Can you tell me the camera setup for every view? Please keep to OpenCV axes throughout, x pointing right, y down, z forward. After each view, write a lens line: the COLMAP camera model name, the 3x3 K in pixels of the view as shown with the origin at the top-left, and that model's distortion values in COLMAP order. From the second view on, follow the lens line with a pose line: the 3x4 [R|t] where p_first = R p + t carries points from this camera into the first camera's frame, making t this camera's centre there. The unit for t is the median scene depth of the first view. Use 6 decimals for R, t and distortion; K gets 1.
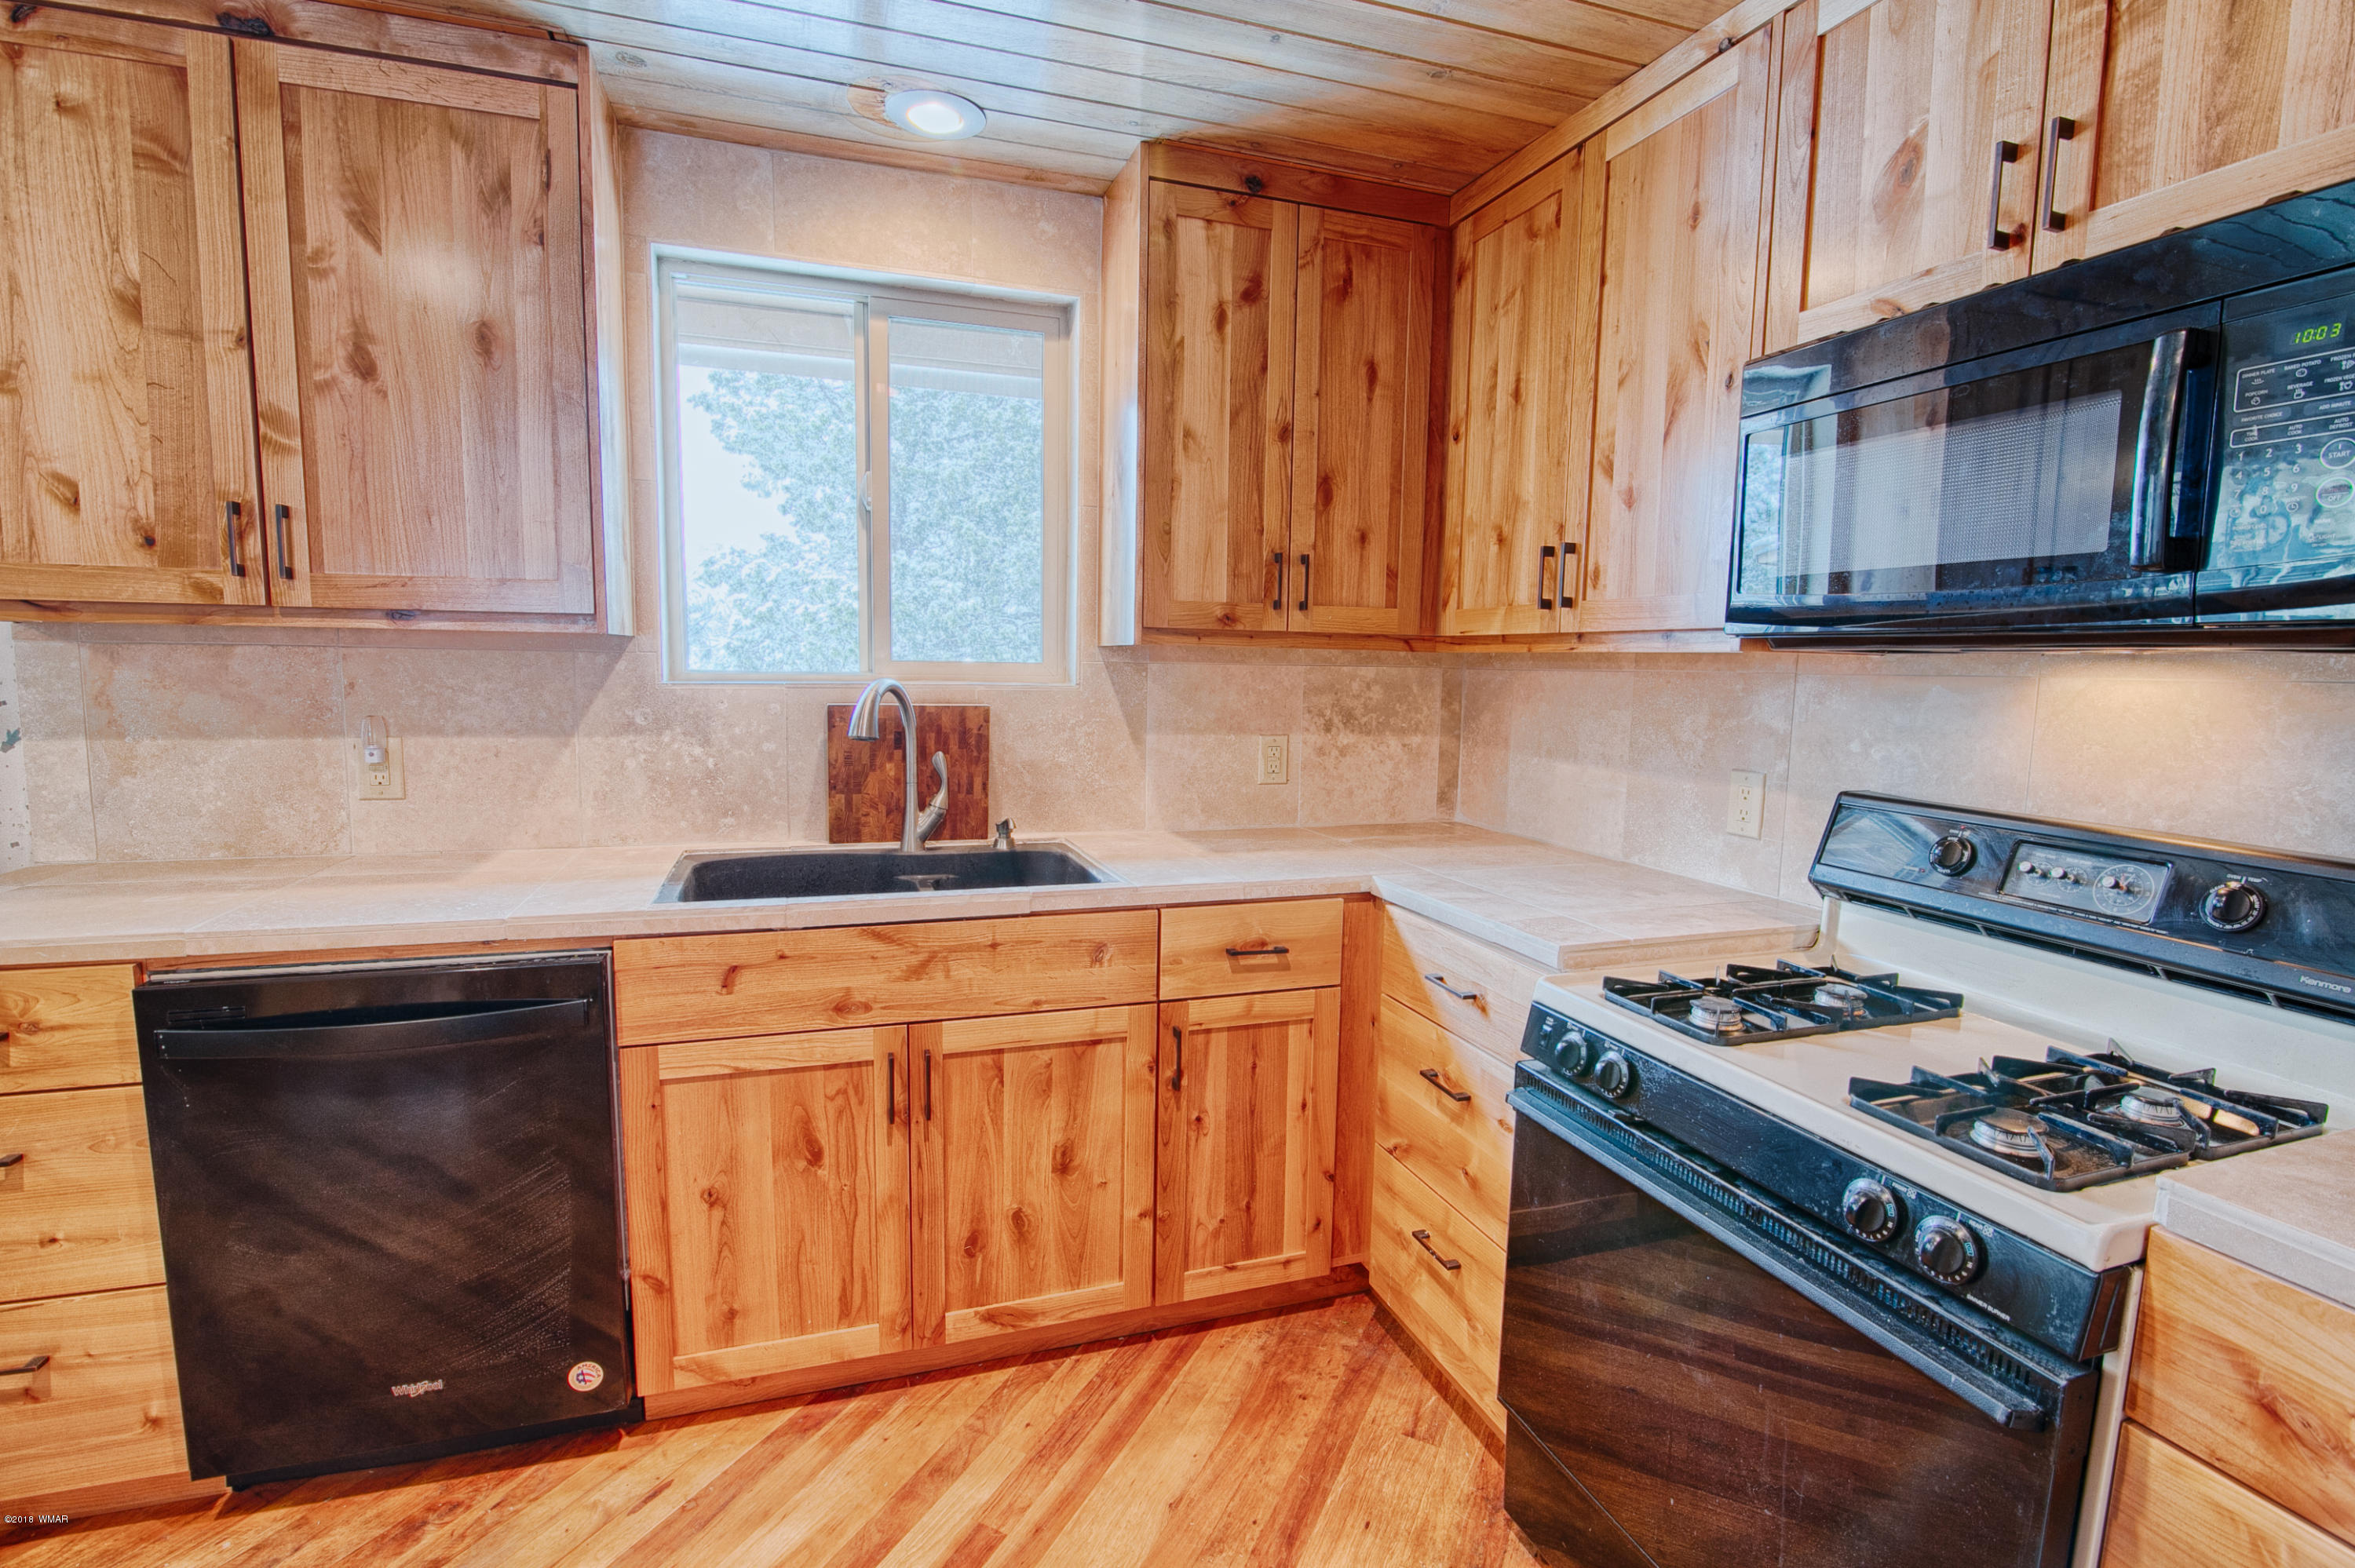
lens RADIAL K [[1076.0, 0, 1177.3], [0, 1076.0, 786.5], [0, 0, 1]] dist [-0.022423, 0.001892]
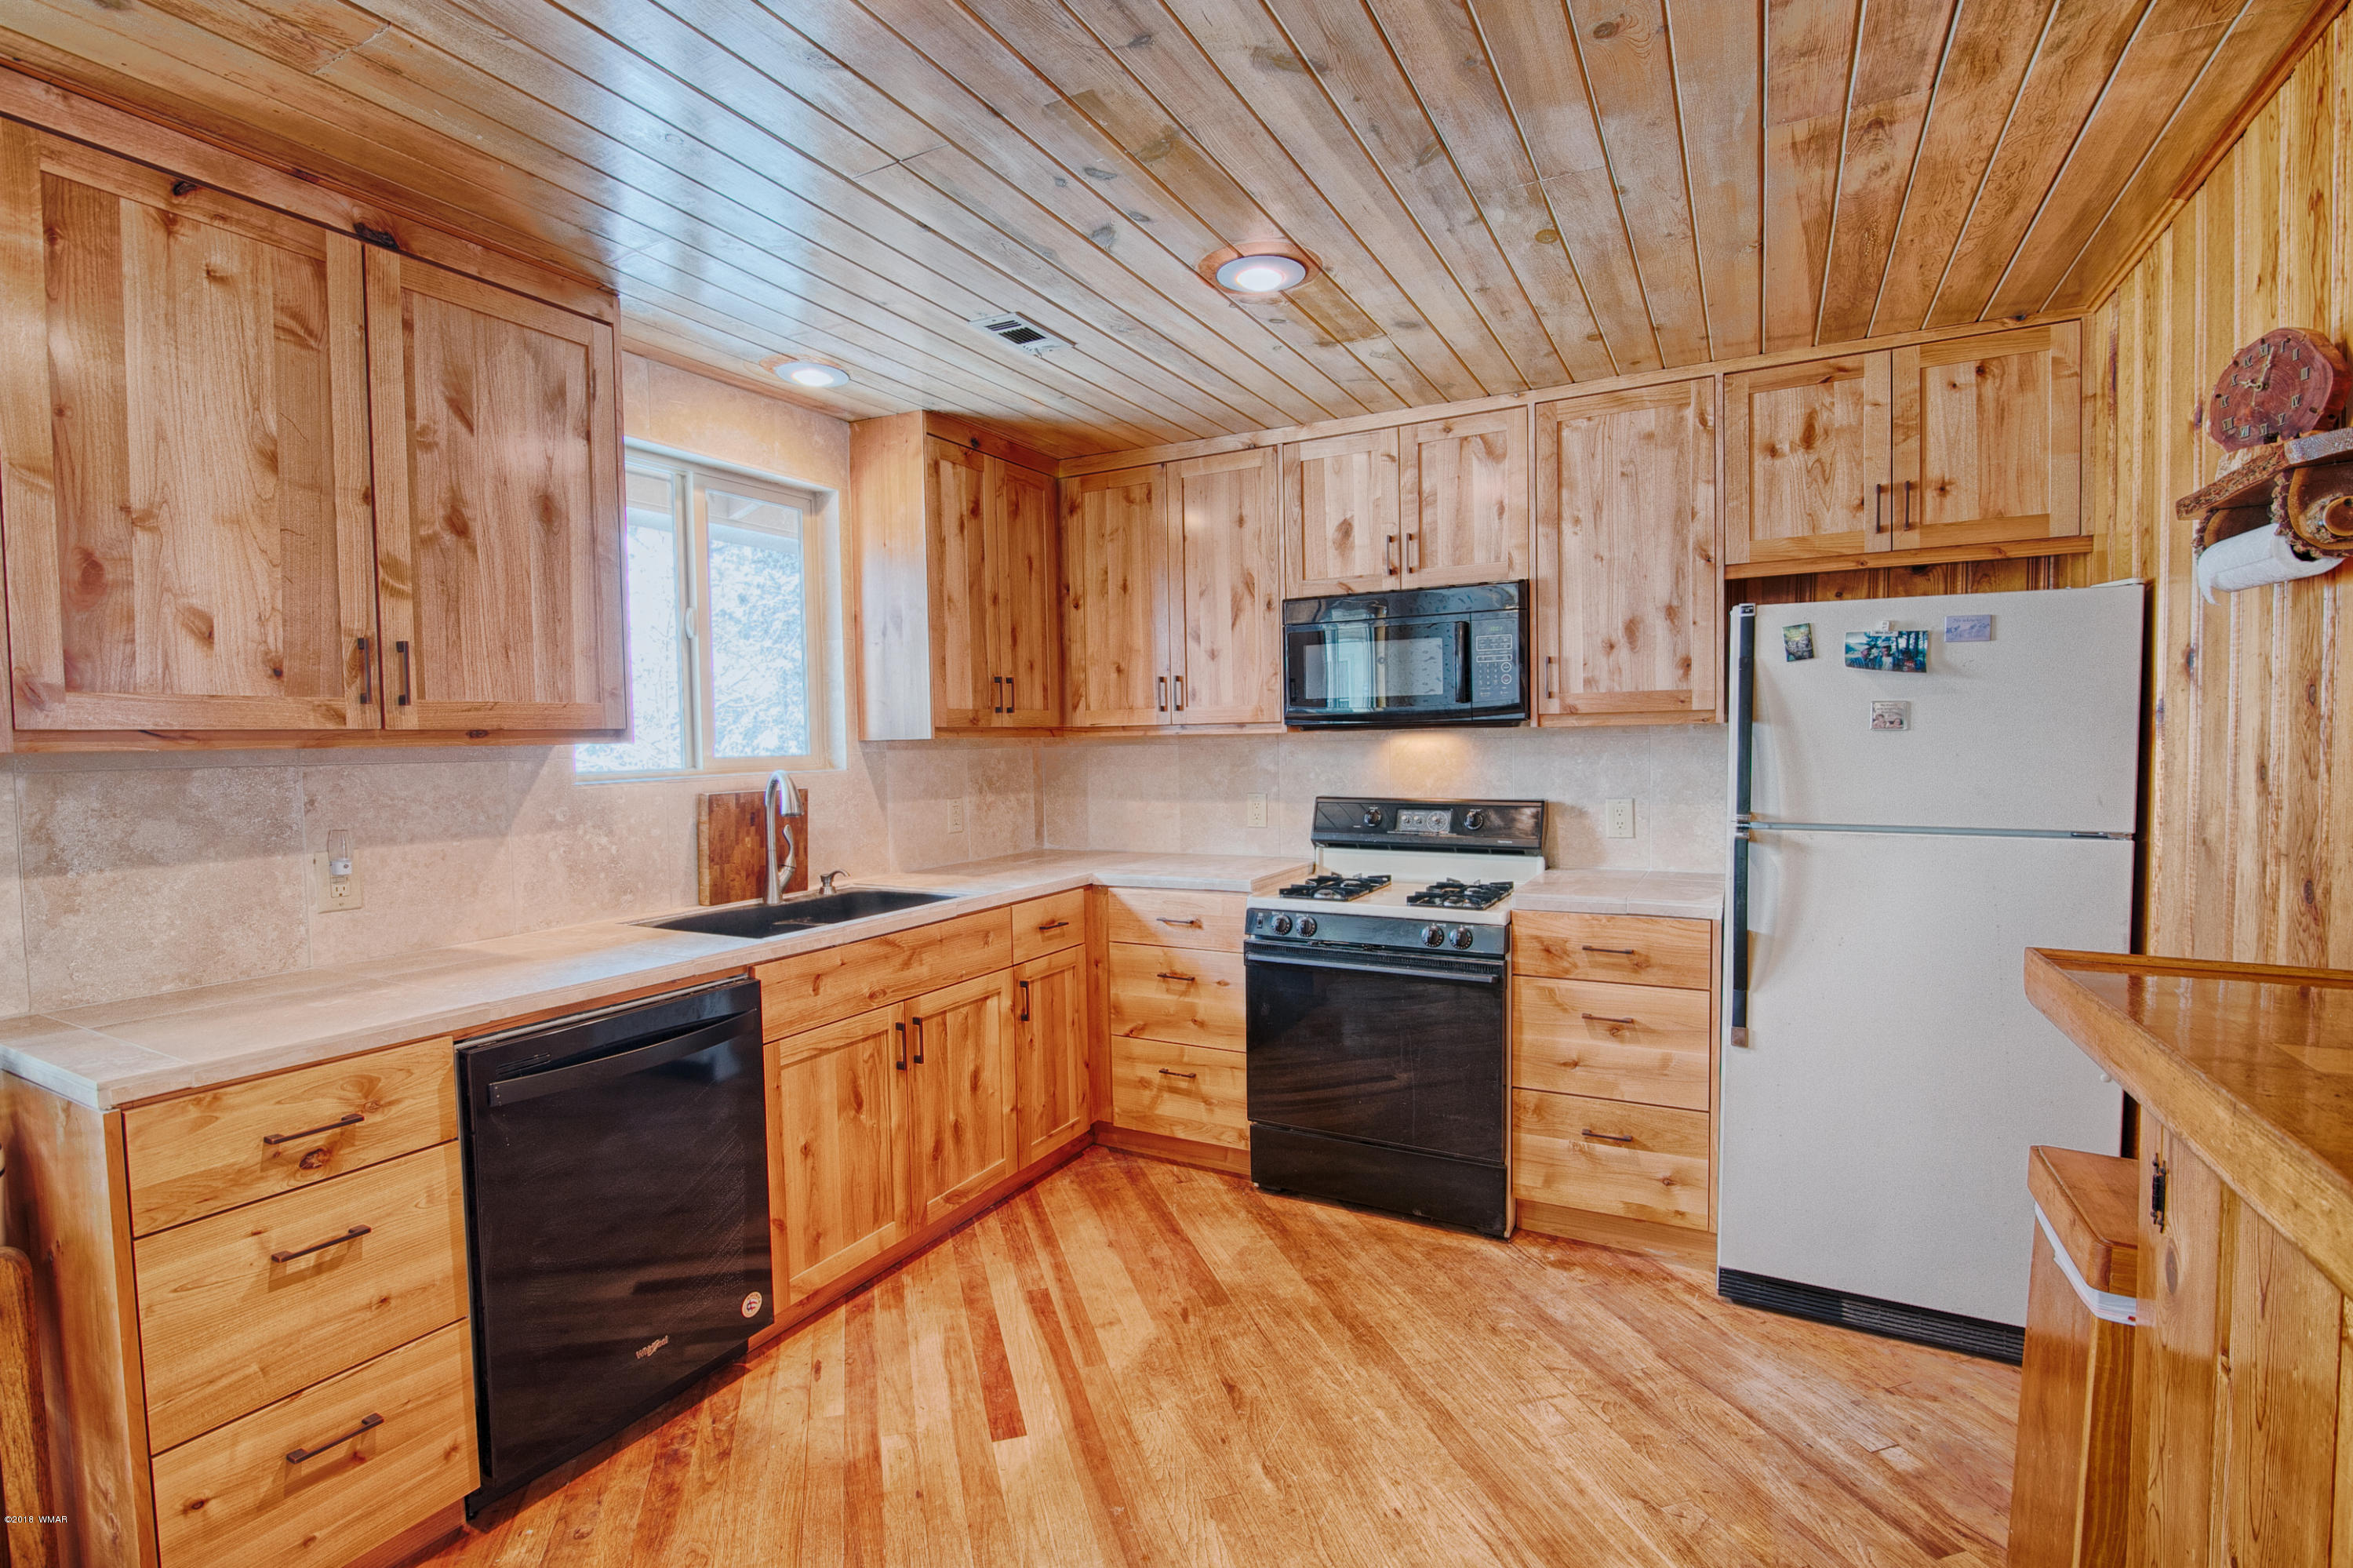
lens RADIAL K [[1075.3, 0, 1174.9], [0, 1075.3, 781.3], [0, 0, 1]] dist [-0.022423, 0.001892]
pose [[0.736481, -0.059817, 0.673809, -0.942870], [0.109820, 0.993441, -0.031843, 0.010481], [-0.667485, 0.097450, 0.738219, -0.357743]]
